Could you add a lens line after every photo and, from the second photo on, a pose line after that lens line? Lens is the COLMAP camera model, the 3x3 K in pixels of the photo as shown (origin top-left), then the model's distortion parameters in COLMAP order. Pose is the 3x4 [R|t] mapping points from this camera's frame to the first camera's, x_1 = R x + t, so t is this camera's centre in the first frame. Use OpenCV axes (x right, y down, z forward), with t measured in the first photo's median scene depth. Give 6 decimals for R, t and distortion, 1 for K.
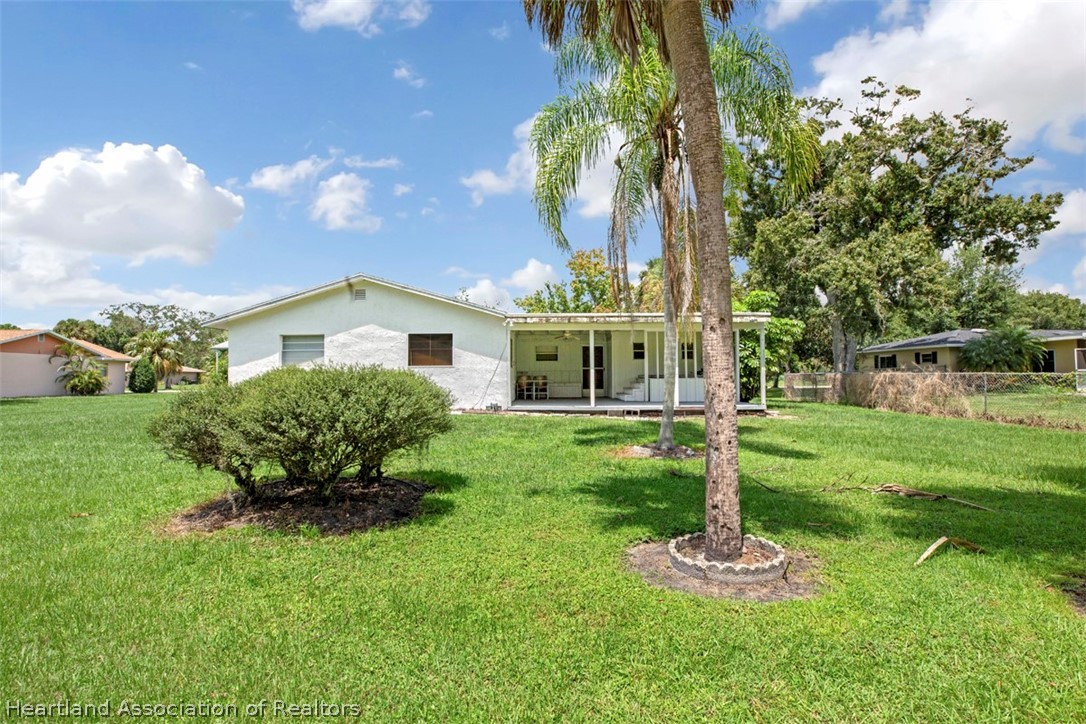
lens RADIAL K [[498.0, 0, 541.9], [0, 498.0, 363.4], [0, 0, 1]] dist [-0.031261, 0.005014]
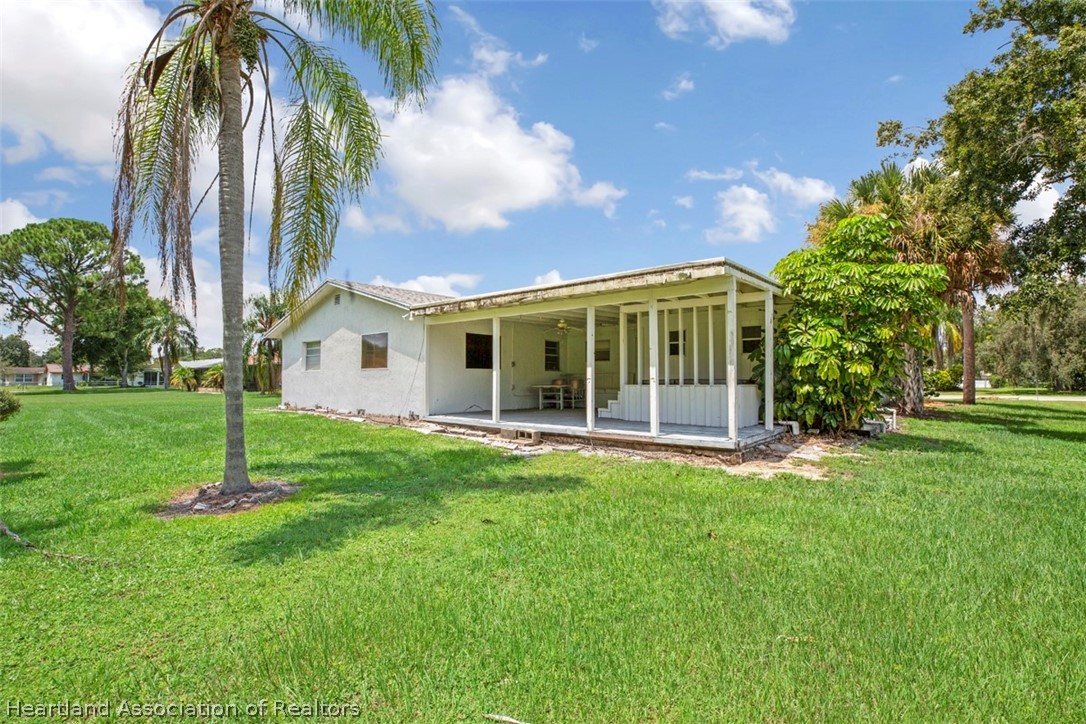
lens RADIAL K [[498.0, 0, 543.0], [0, 498.0, 369.4], [0, 0, 1]] dist [-0.031261, 0.005014]
pose [[0.768677, -0.006547, -0.639604, 0.618733], [0.012305, 0.999914, 0.004554, 0.006454], [0.639519, -0.011371, 0.768691, 0.482666]]
